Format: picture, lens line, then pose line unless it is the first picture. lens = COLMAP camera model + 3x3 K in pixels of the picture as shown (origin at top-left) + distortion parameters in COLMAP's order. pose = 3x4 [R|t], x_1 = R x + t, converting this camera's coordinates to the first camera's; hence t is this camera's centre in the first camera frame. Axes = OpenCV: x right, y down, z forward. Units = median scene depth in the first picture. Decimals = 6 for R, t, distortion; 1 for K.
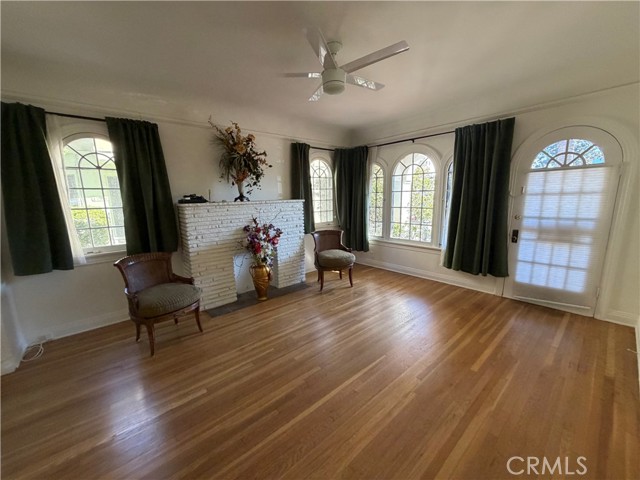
lens RADIAL K [[255.8, 0, 317.7], [0, 255.8, 243.5], [0, 0, 1]] dist [-0.008202, -0.000086]
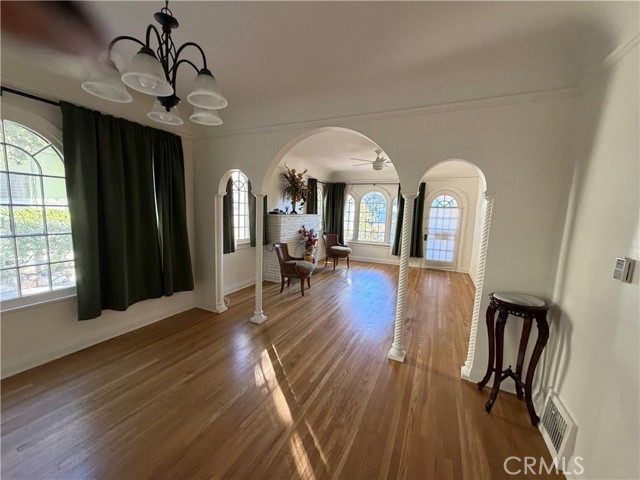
lens RADIAL K [[255.8, 0, 321.5], [0, 255.8, 240.9], [0, 0, 1]] dist [-0.008202, -0.000086]
pose [[0.909517, 0.002305, 0.415661, -0.863129], [0.022410, 0.998258, -0.054570, 0.095160], [-0.415063, 0.058947, 0.907881, -0.540163]]
